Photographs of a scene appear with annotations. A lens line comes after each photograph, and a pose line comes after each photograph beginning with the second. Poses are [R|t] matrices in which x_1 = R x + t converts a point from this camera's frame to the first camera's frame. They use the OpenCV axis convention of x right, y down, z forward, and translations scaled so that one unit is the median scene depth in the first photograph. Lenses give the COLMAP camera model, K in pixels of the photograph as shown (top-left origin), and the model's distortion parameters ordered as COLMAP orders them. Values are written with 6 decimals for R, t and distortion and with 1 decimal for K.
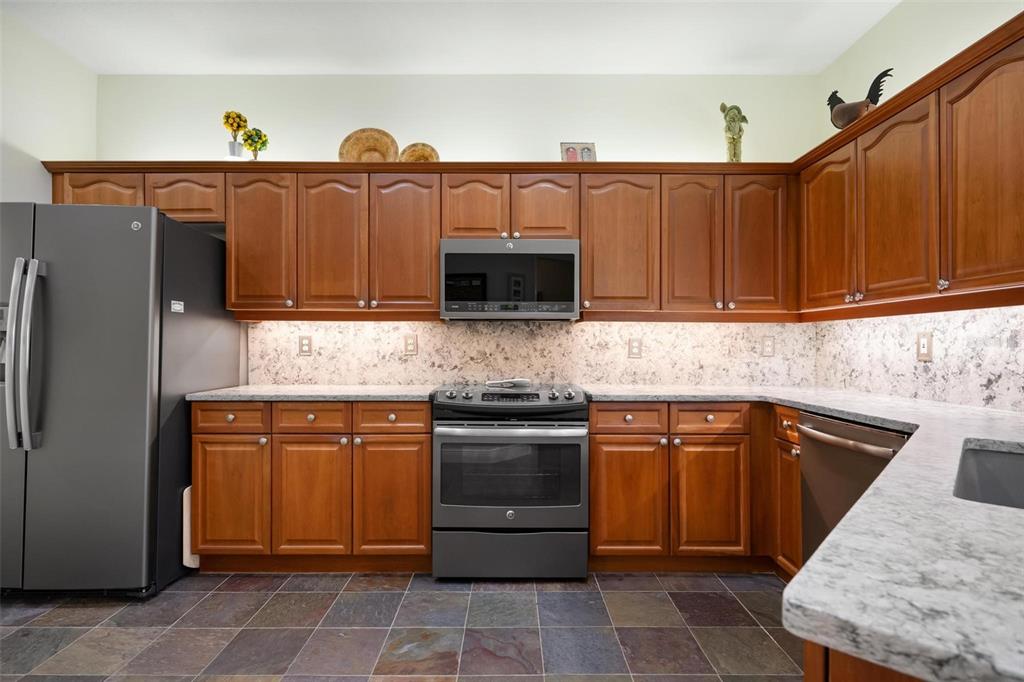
lens RADIAL K [[514.5, 0, 506.4], [0, 514.5, 344.2], [0, 0, 1]] dist [0.000126, 0.000061]
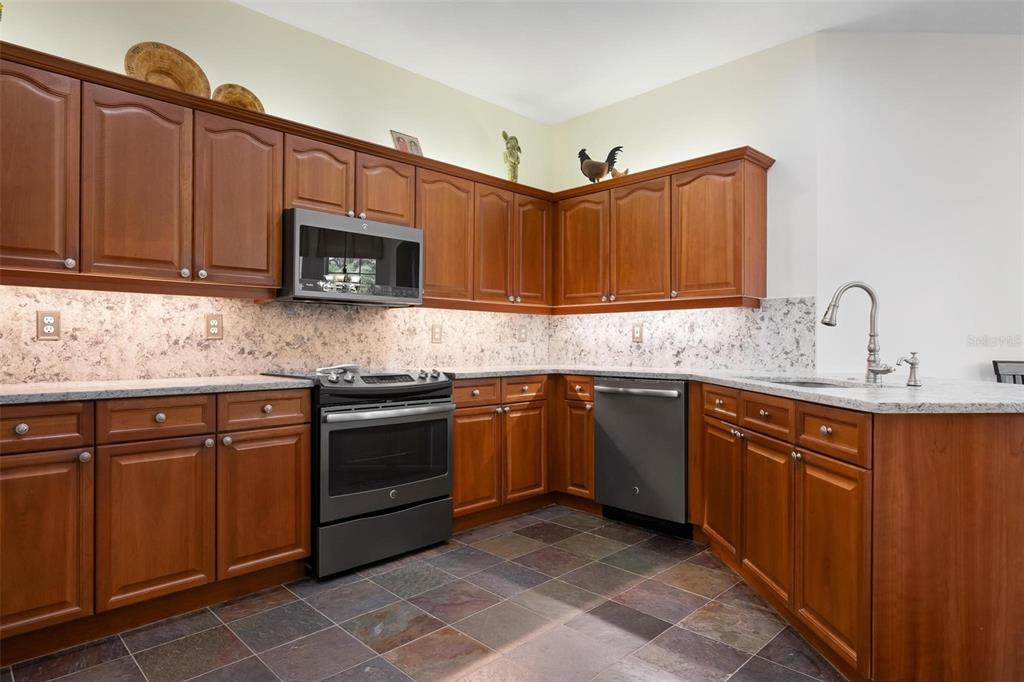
lens RADIAL K [[577.3, 0, 512.0], [0, 577.3, 341.0], [0, 0, 1]] dist [-0.000956, -0.000174]
pose [[0.714359, 0.001458, 0.699778, -0.542157], [-0.001689, 0.999999, -0.000359, 0.025305], [-0.699777, -0.000925, 0.714361, 0.019279]]
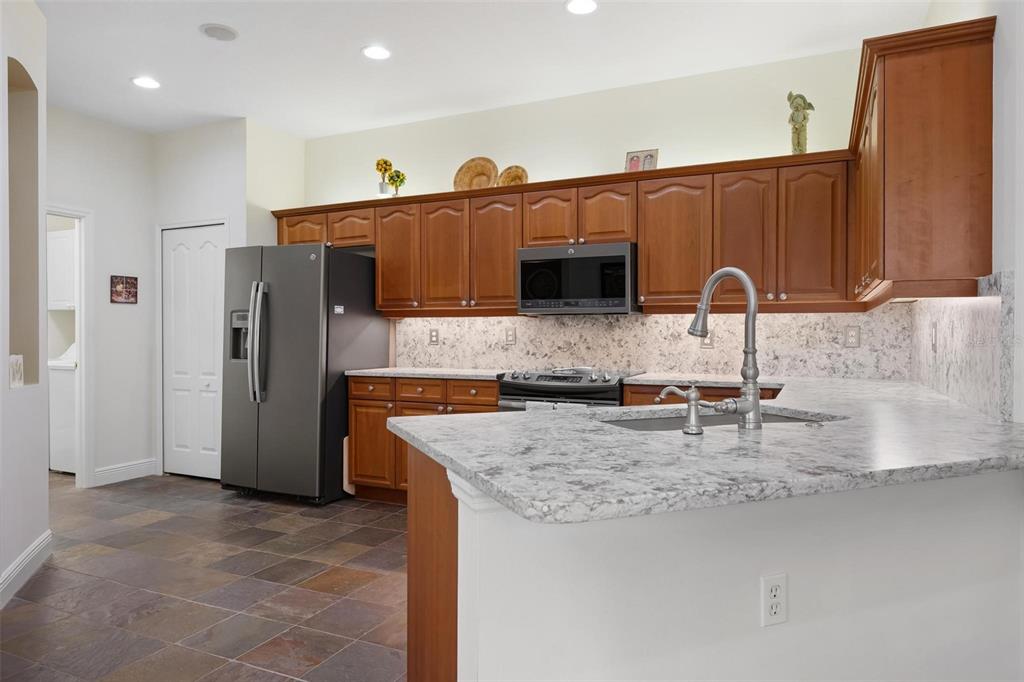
lens RADIAL K [[626.8, 0, 512.0], [0, 626.8, 341.0], [0, 0, 1]] dist [-0.000293, -0.000156]
pose [[0.911373, 0.001561, -0.411577, 0.455857], [0.002124, 0.999962, 0.008496, 0.000757], [0.411575, -0.008617, 0.911335, -0.347037]]
